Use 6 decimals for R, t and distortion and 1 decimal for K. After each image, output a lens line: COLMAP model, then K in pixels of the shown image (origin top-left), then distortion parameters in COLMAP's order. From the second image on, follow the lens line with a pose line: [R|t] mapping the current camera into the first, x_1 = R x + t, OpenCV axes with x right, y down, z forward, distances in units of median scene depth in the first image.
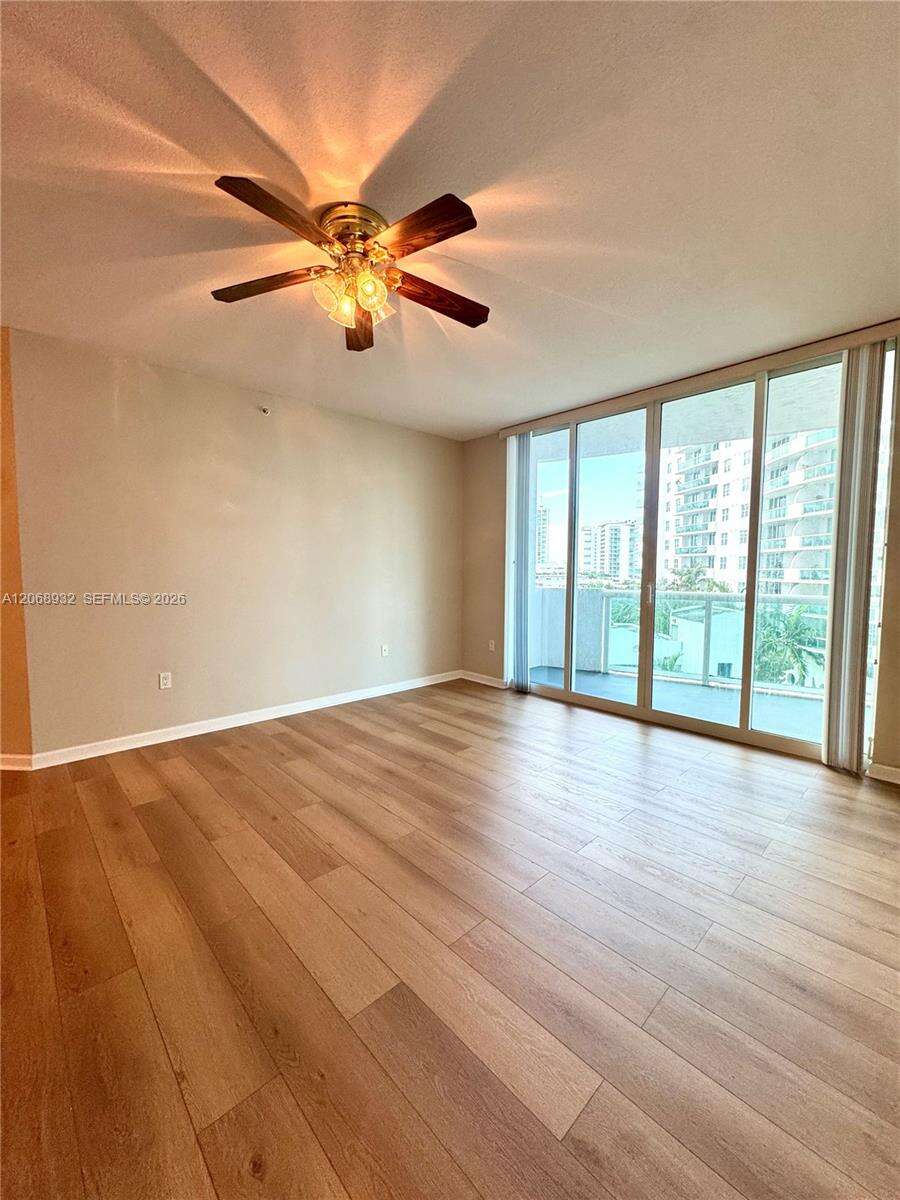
lens RADIAL K [[479.5, 0, 448.2], [0, 479.5, 594.5], [0, 0, 1]] dist [0.004342, -0.000083]
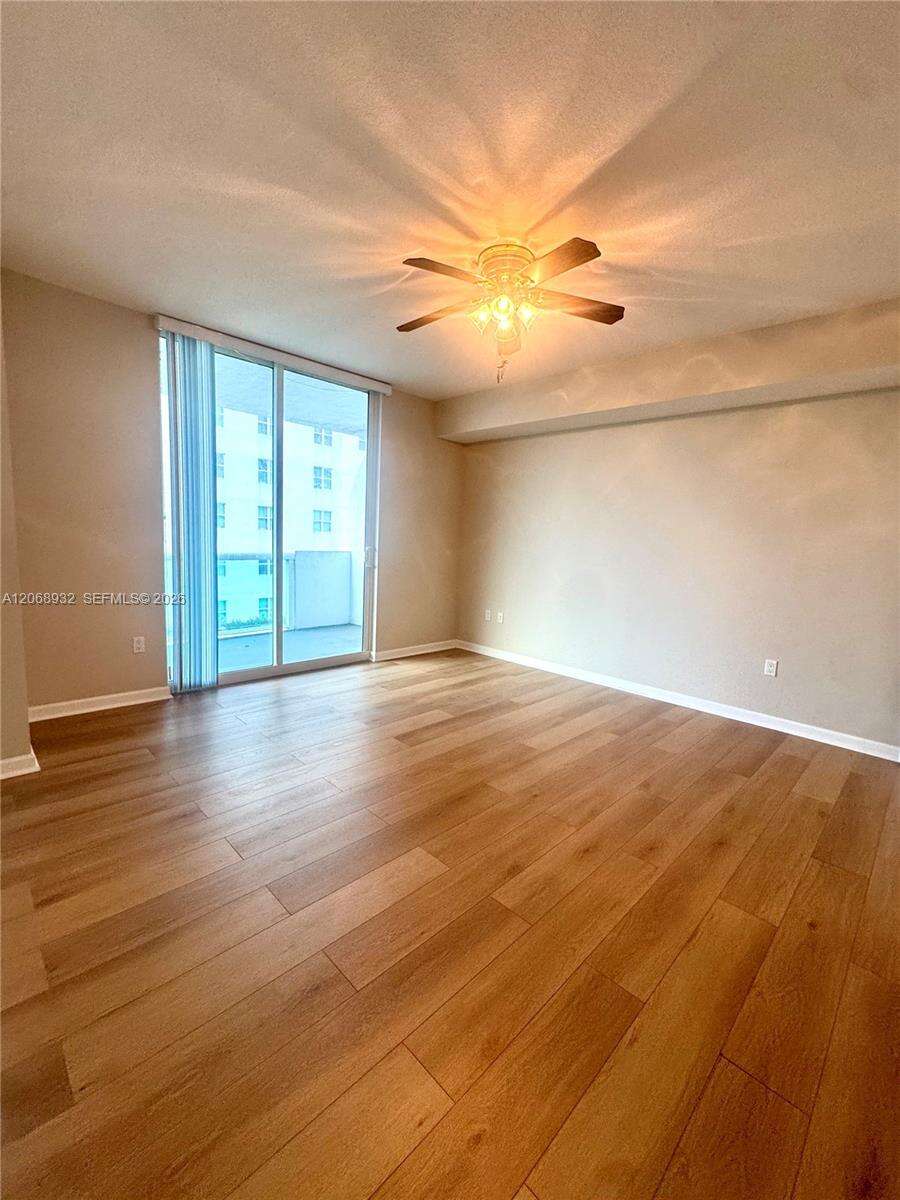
lens RADIAL K [[479.5, 0, 447.3], [0, 479.5, 605.8], [0, 0, 1]] dist [0.004342, -0.000083]
pose [[-0.050664, -0.150380, 0.987329, -0.399054], [0.010973, 0.988455, 0.151115, -0.028984], [-0.998655, 0.018490, -0.048429, 0.425379]]
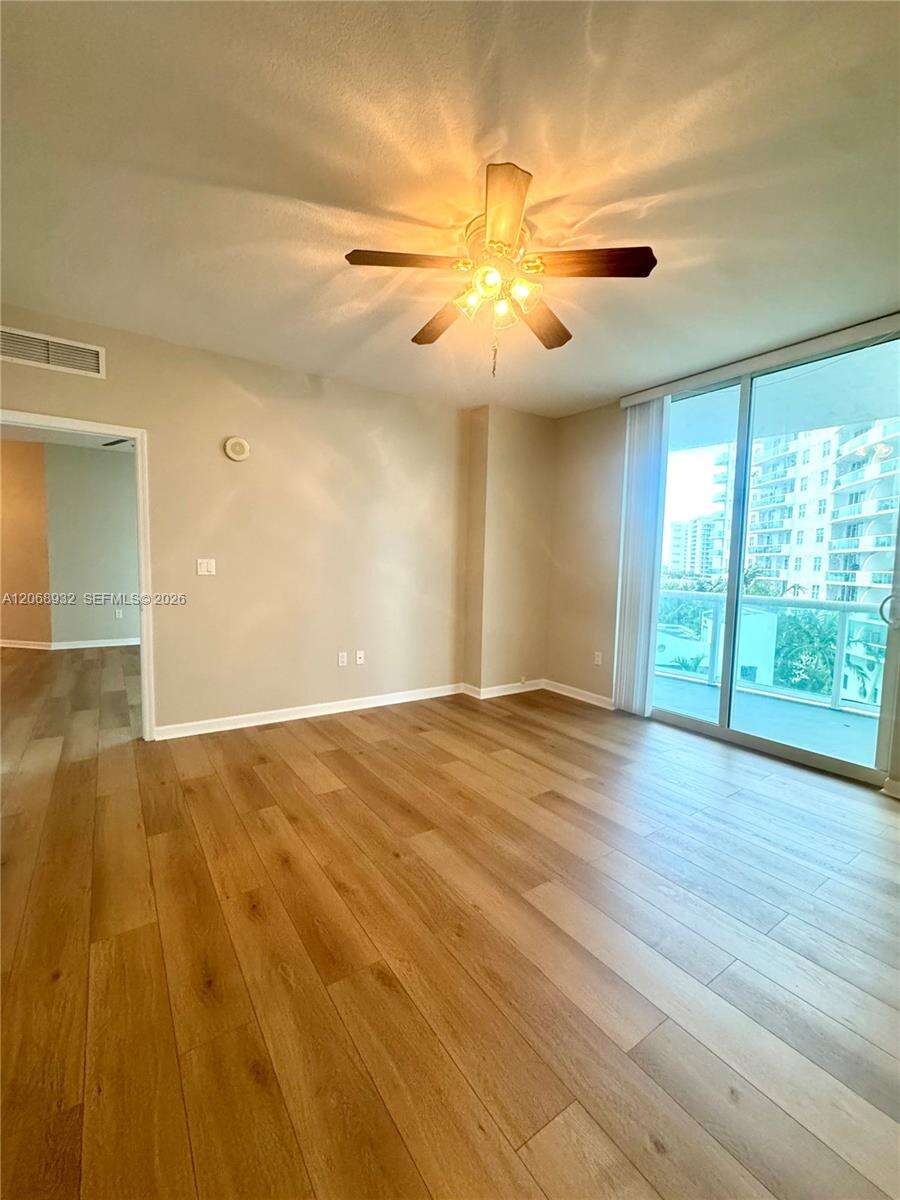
lens RADIAL K [[479.5, 0, 447.6], [0, 479.5, 600.4], [0, 0, 1]] dist [0.004342, -0.000083]
pose [[0.995114, 0.021735, -0.096314, -0.073421], [-0.019779, 0.999579, 0.021221, -0.006188], [0.096735, -0.019212, 0.995125, 0.108767]]
